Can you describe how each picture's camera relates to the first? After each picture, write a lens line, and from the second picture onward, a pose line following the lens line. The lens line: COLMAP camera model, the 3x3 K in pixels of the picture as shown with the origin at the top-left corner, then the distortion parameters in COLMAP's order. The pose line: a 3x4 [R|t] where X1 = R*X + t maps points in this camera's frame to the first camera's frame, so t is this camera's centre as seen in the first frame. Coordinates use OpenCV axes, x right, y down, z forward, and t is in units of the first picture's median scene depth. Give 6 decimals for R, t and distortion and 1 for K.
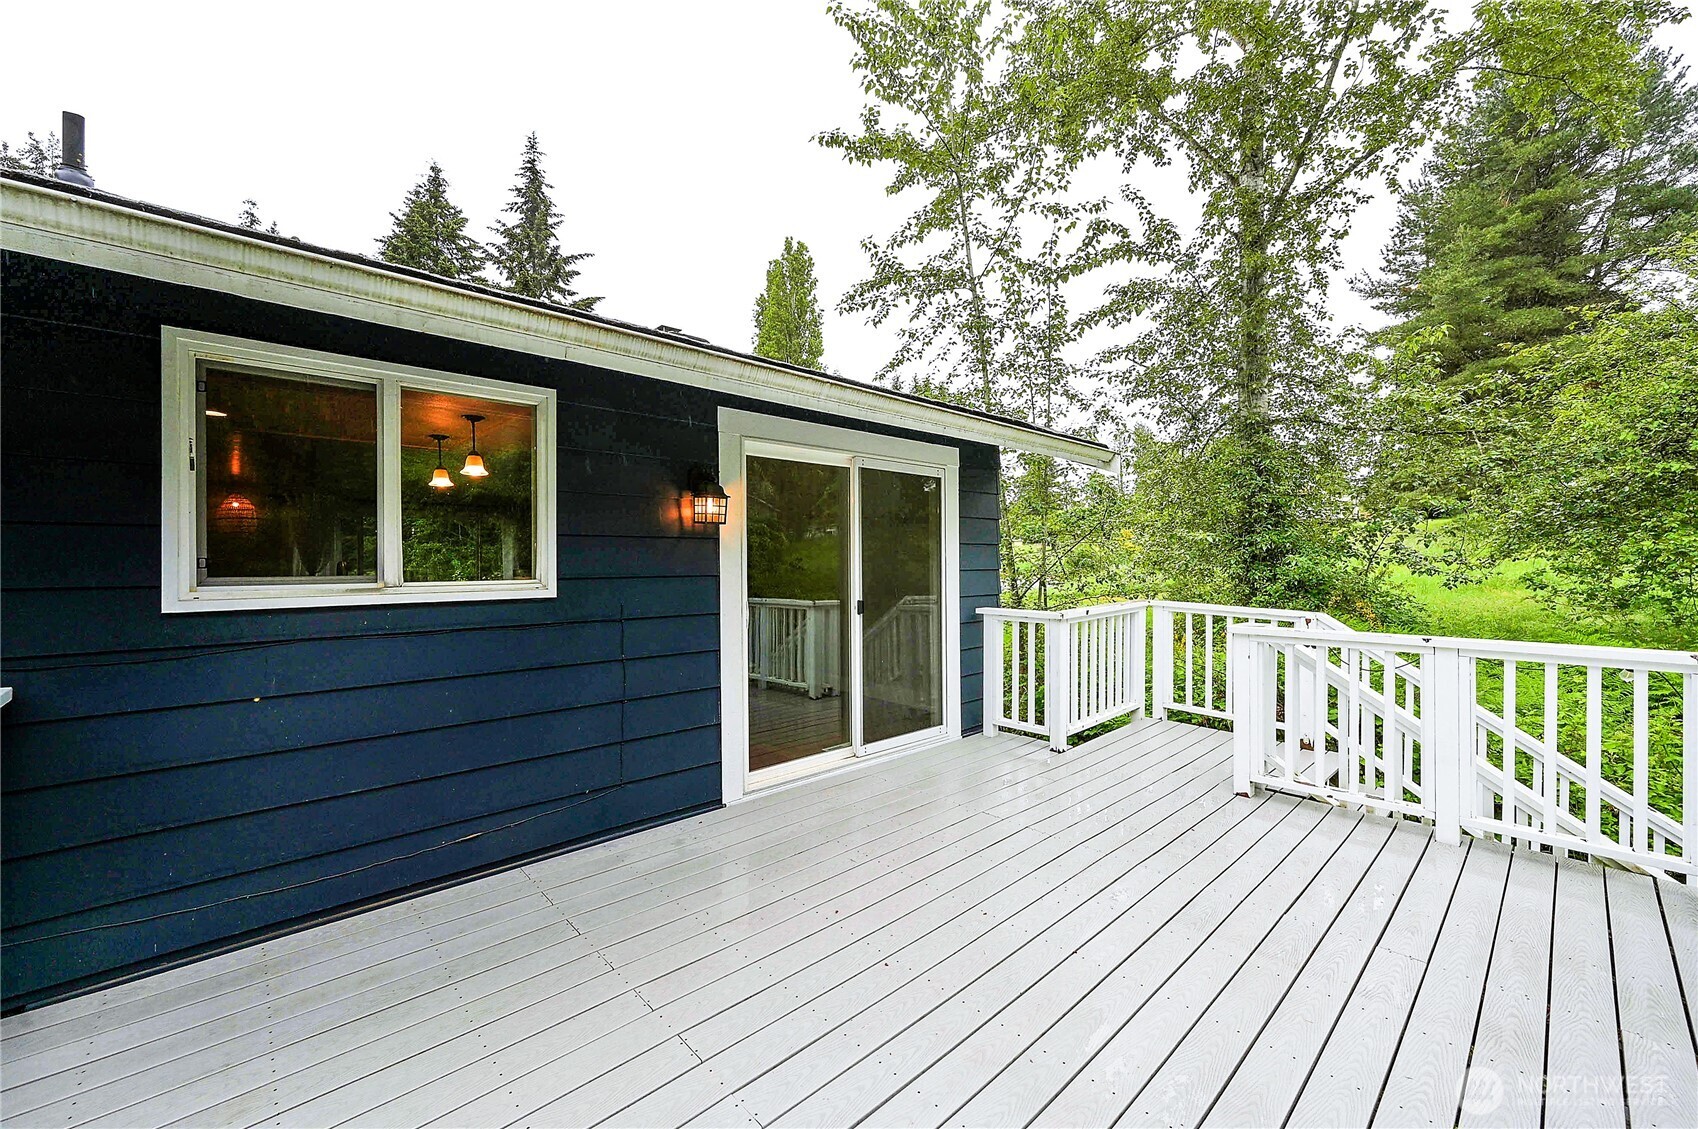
lens RADIAL K [[666.1, 0, 848.3], [0, 666.1, 563.1], [0, 0, 1]] dist [0.000275, -0.000230]
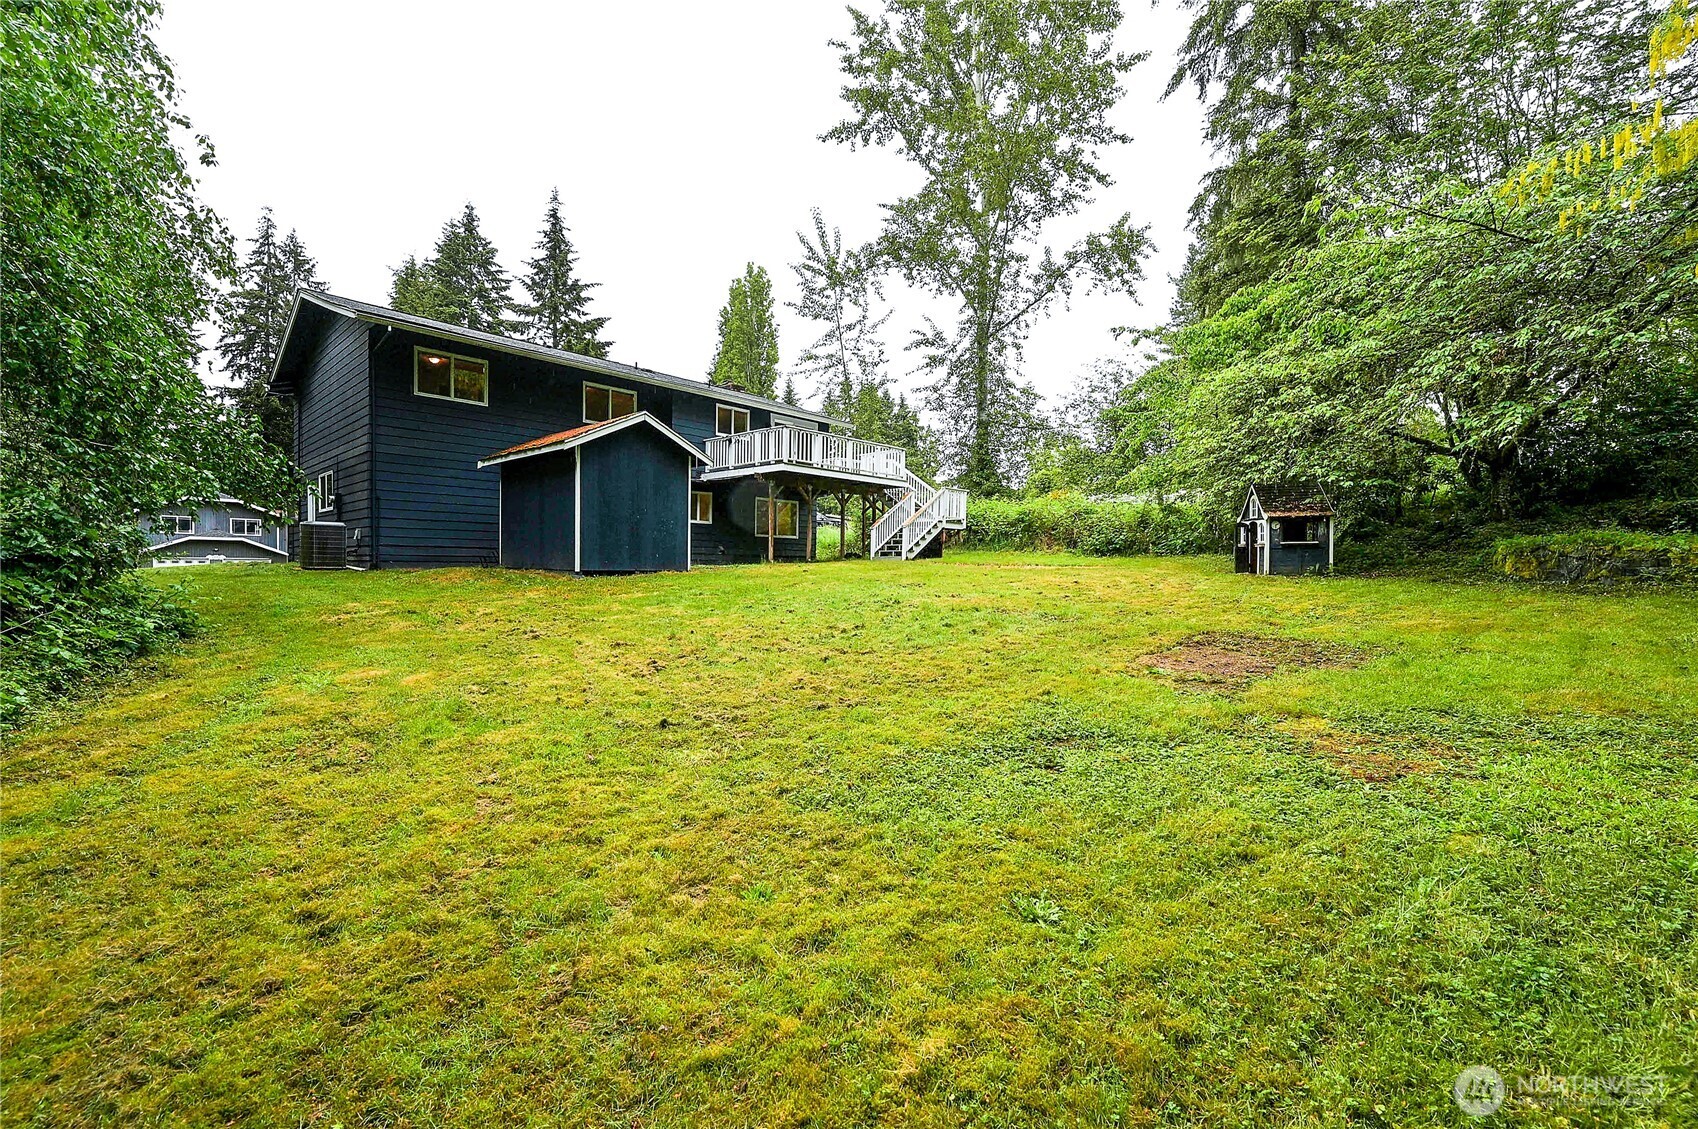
lens RADIAL K [[736.1, 0, 849.2], [0, 736.1, 566.5], [0, 0, 1]] dist [-0.001657, -0.000023]
pose [[0.997534, 0.014932, 0.068582, 0.005783], [-0.013982, 0.999800, -0.014315, 0.099453], [-0.068782, 0.013321, 0.997543, -0.454376]]
